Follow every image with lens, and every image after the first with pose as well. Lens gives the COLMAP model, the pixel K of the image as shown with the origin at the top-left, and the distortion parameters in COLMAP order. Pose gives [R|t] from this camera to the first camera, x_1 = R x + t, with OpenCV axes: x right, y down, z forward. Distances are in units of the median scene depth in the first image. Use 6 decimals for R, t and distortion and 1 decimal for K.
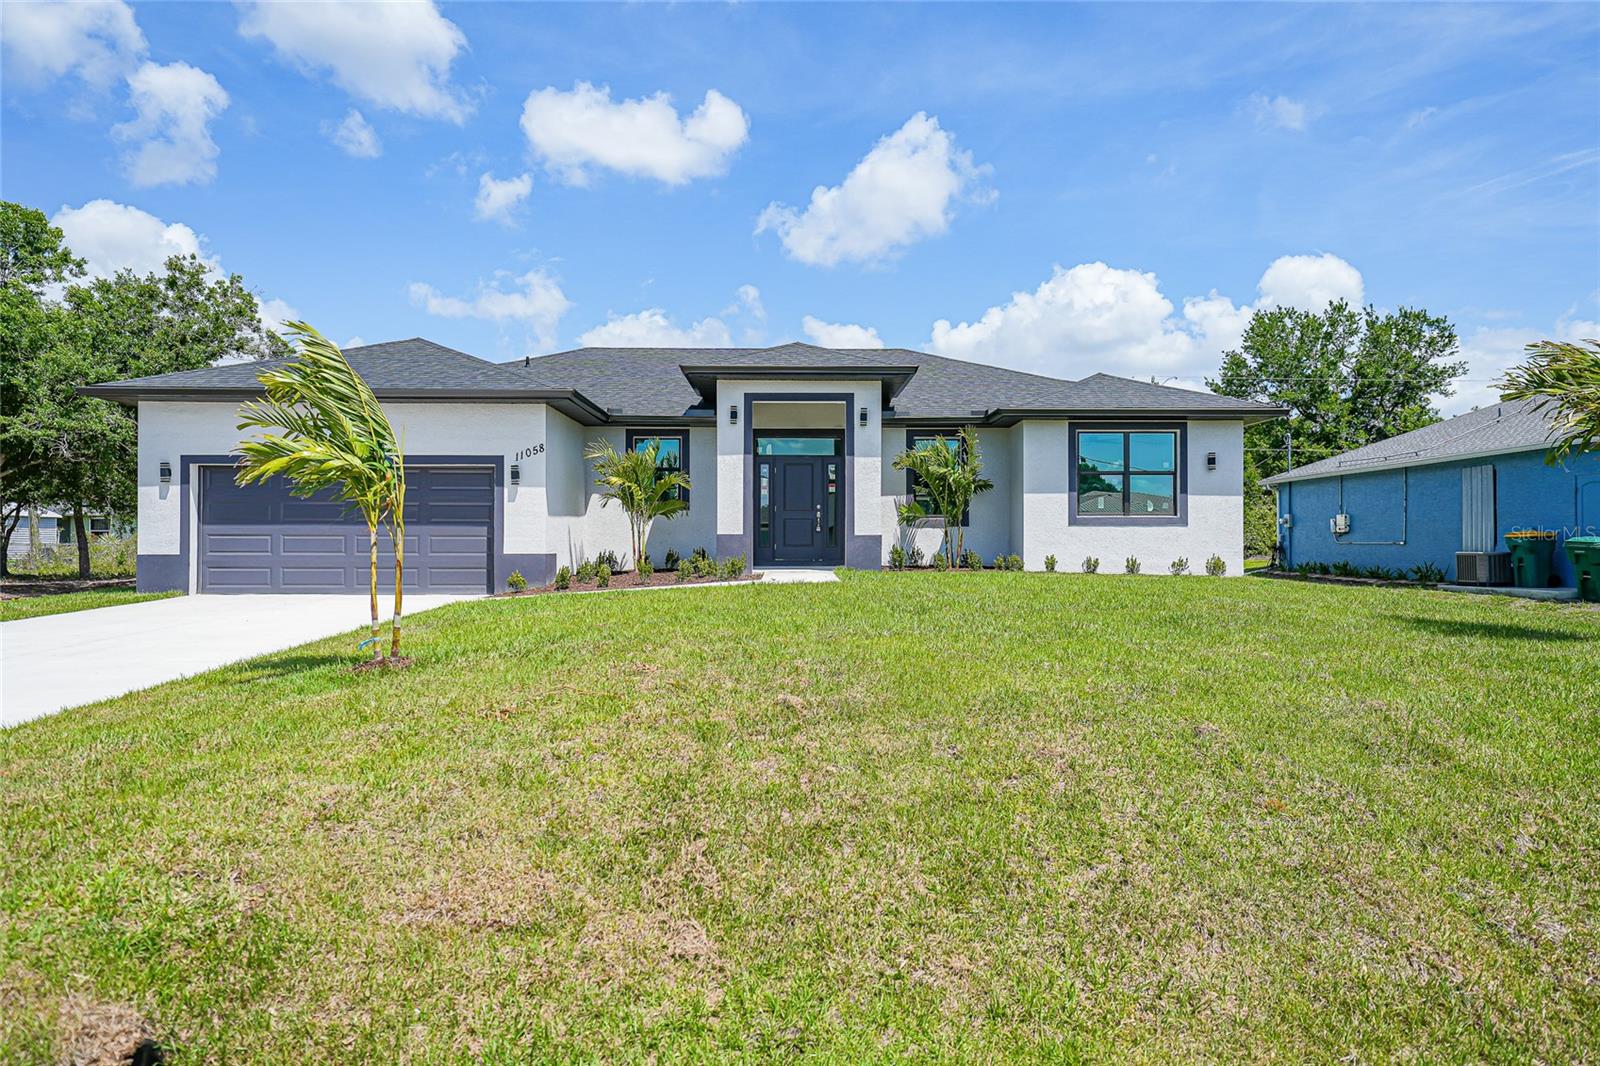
lens RADIAL K [[1048.0, 0, 803.9], [0, 1048.0, 537.7], [0, 0, 1]] dist [0.031681, -0.010038]
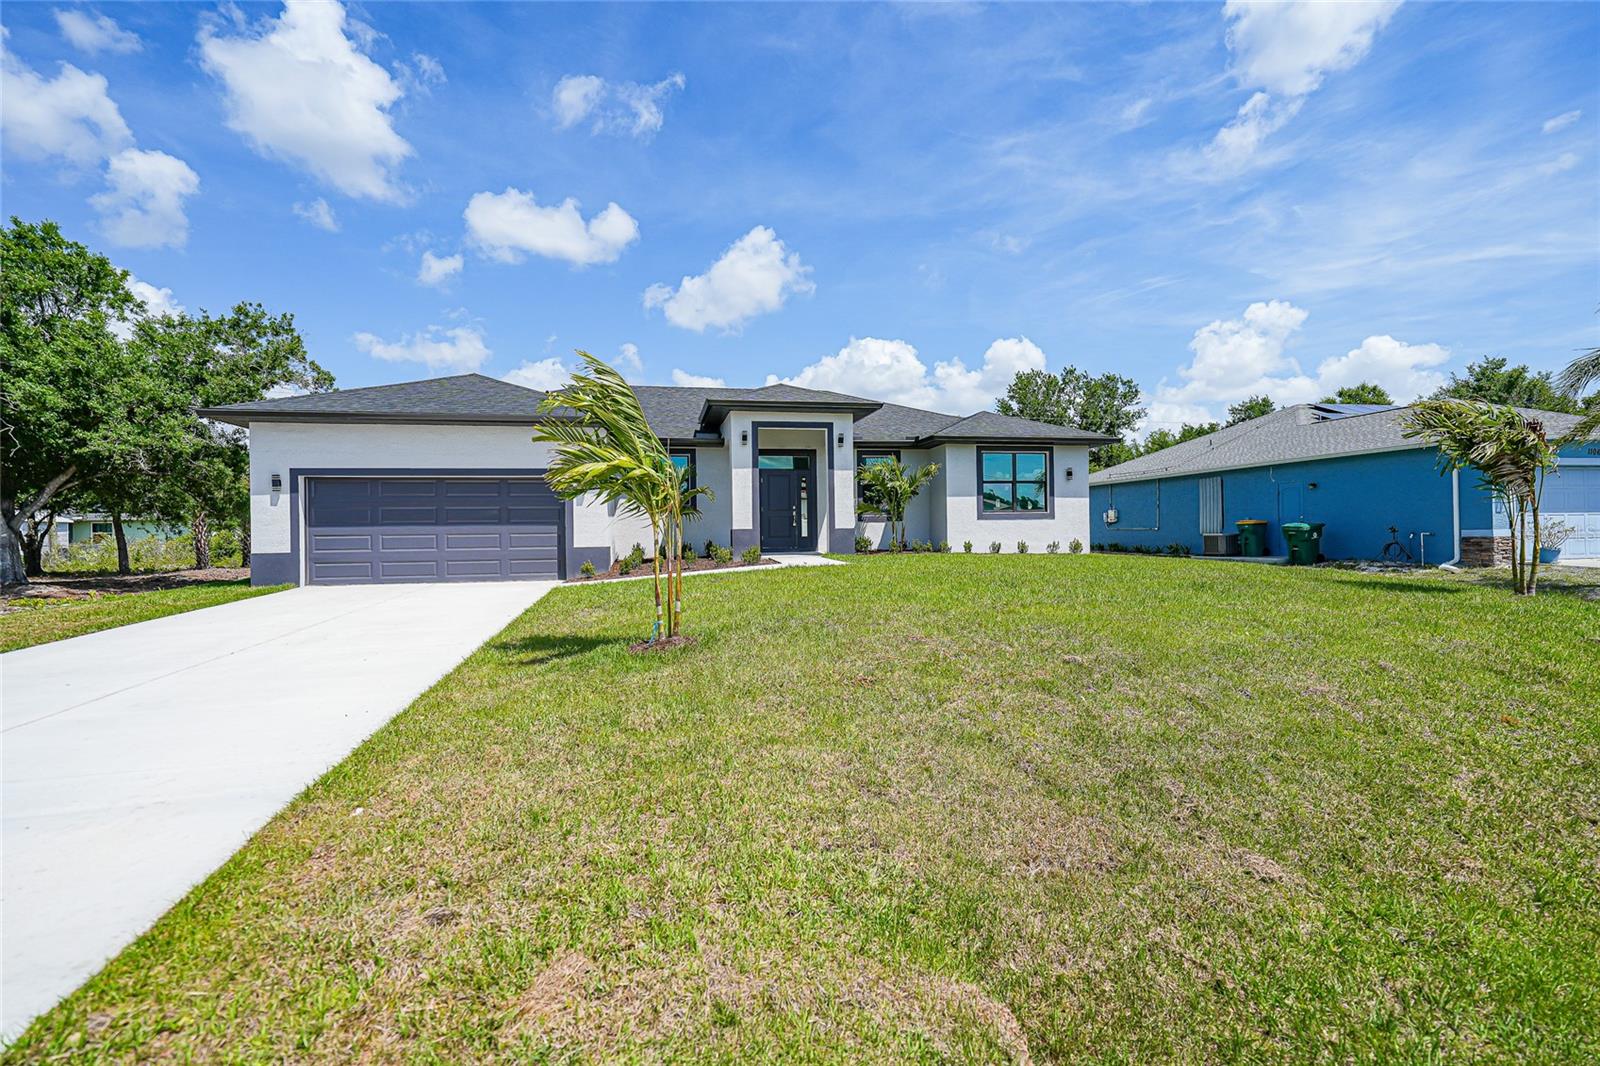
lens RADIAL K [[756.3, 0, 805.1], [0, 756.3, 528.7], [0, 0, 1]] dist [0.001510, 0.000401]
pose [[0.981693, -0.013768, 0.189972, -0.128965], [0.013912, 0.999903, 0.000576, -0.002499], [-0.189961, 0.002077, 0.981789, 0.043543]]
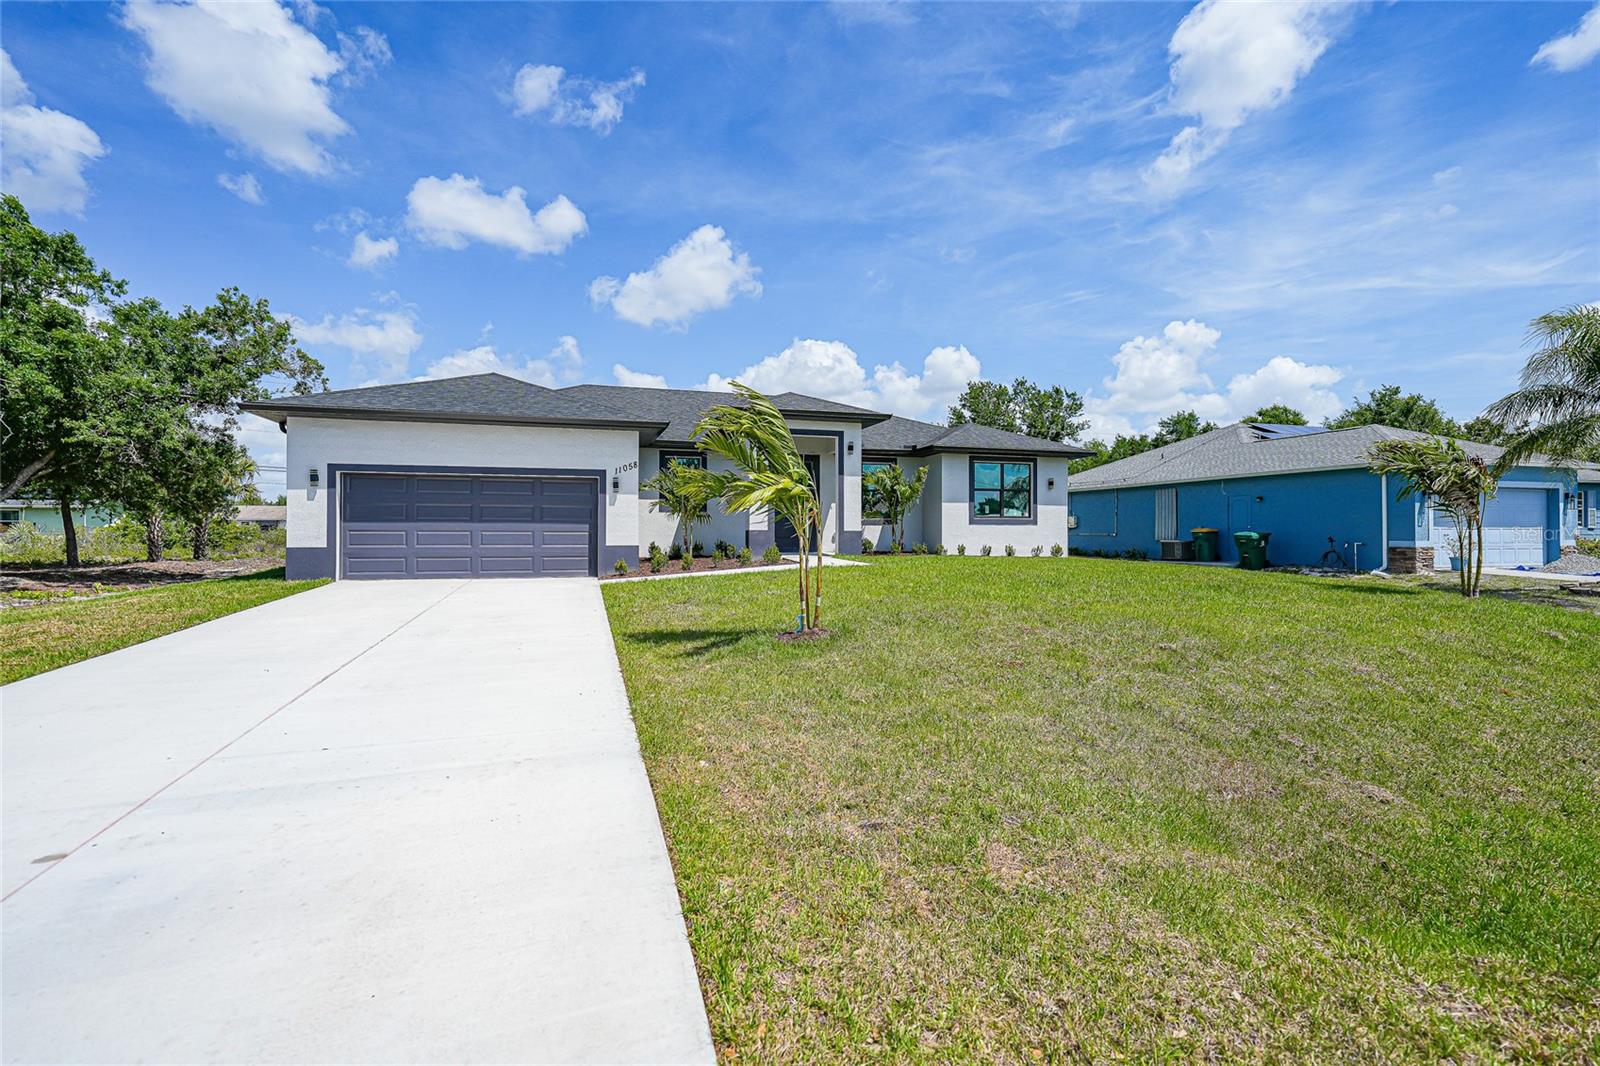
lens RADIAL K [[756.3, 0, 810.8], [0, 756.3, 525.1], [0, 0, 1]] dist [0.001510, 0.000401]
pose [[0.958327, 0.002851, 0.285660, -0.215289], [-0.002406, 0.999995, -0.001908, -0.006014], [-0.285664, 0.001142, 0.958329, 0.021546]]
